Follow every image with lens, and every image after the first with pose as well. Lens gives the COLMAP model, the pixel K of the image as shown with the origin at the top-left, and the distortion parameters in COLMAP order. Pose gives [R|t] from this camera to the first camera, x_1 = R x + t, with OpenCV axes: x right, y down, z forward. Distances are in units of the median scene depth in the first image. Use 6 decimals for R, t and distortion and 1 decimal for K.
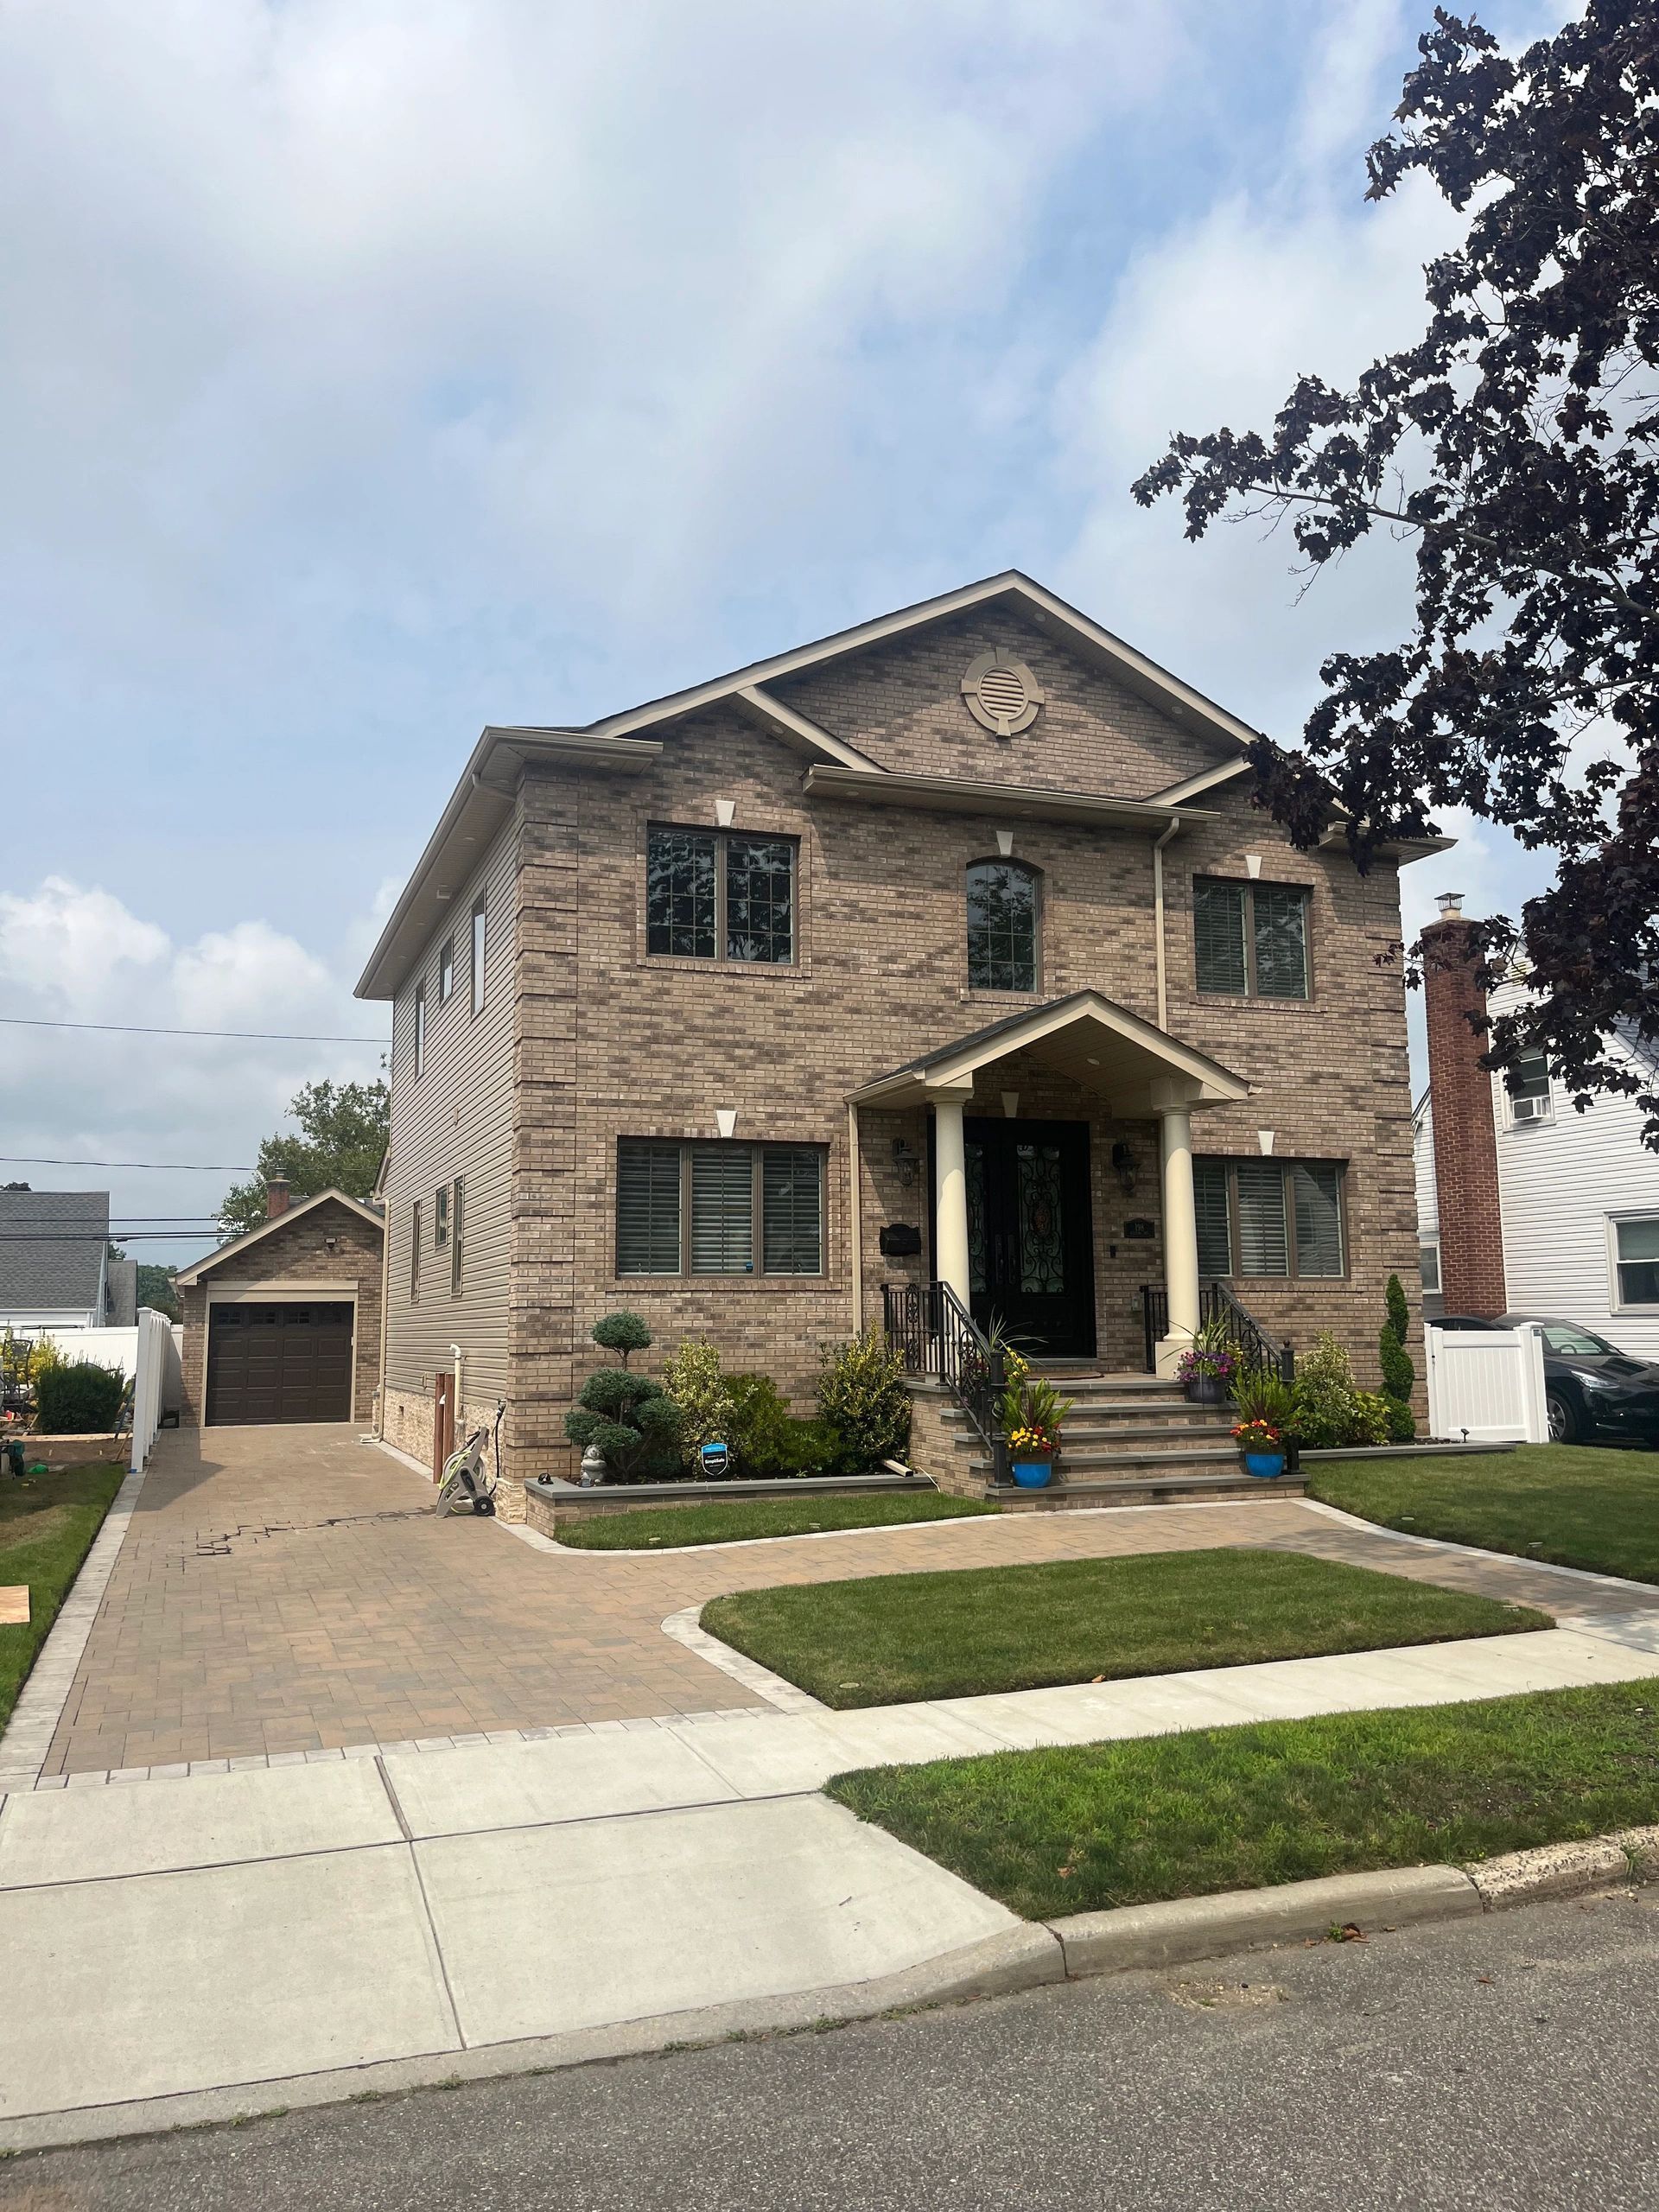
lens RADIAL K [[1663.0, 0, 837.7], [0, 1663.0, 1107.9], [0, 0, 1]] dist [0.059512, -0.090626]
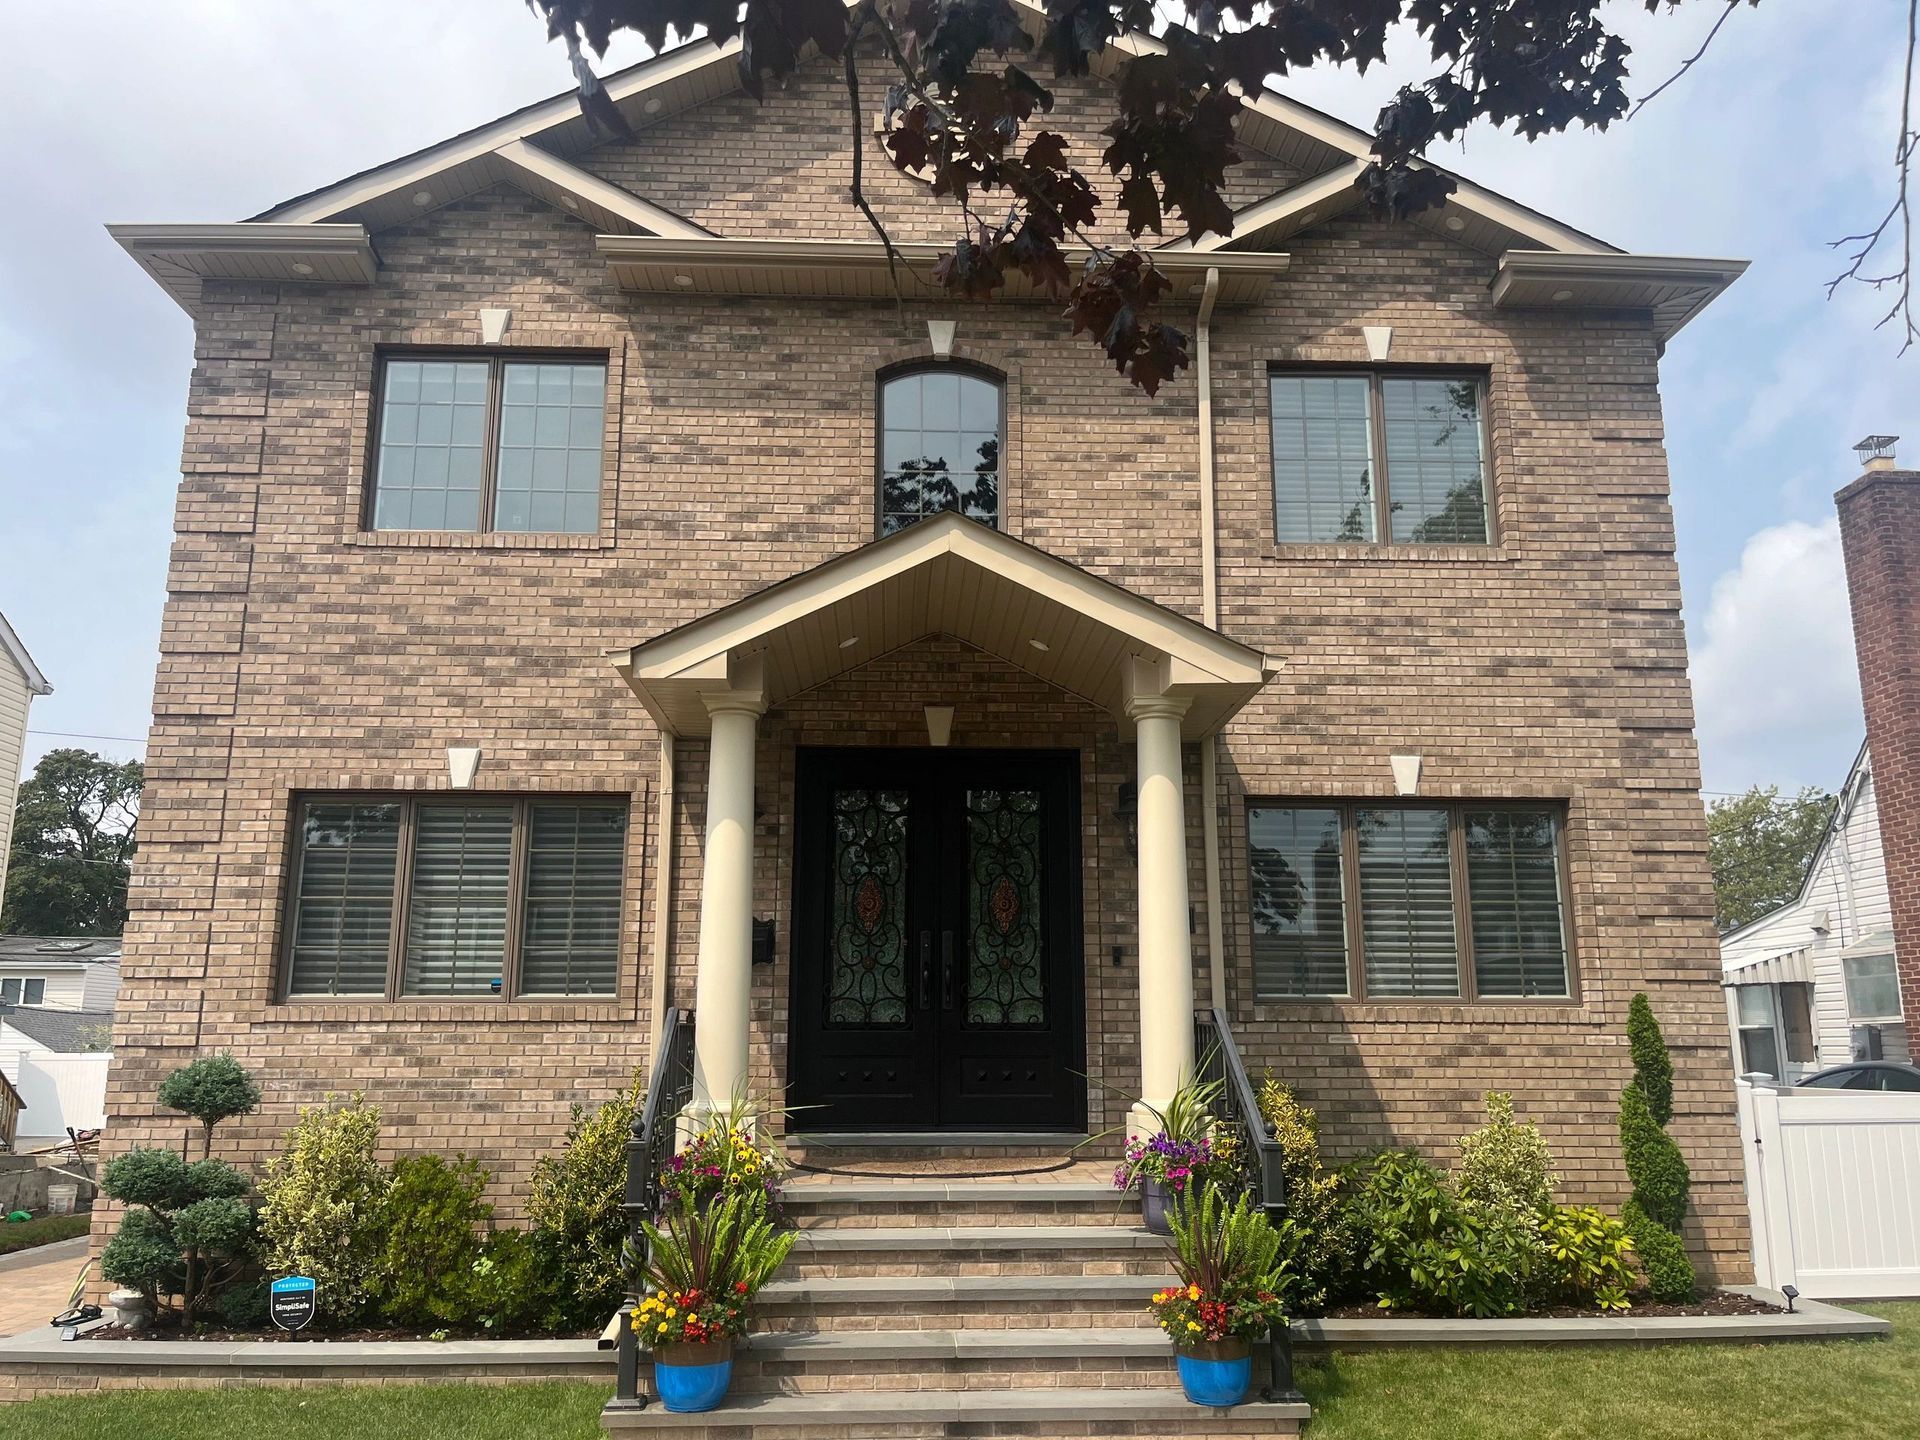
lens RADIAL K [[1443.5, 0, 1001.0], [0, 1443.5, 725.9], [0, 0, 1]] dist [0.059512, -0.090626]
pose [[0.949044, -0.058723, -0.309623, 0.313895], [0.032415, 0.995464, -0.089441, 0.051029], [0.313471, 0.074847, 0.946644, 0.505677]]
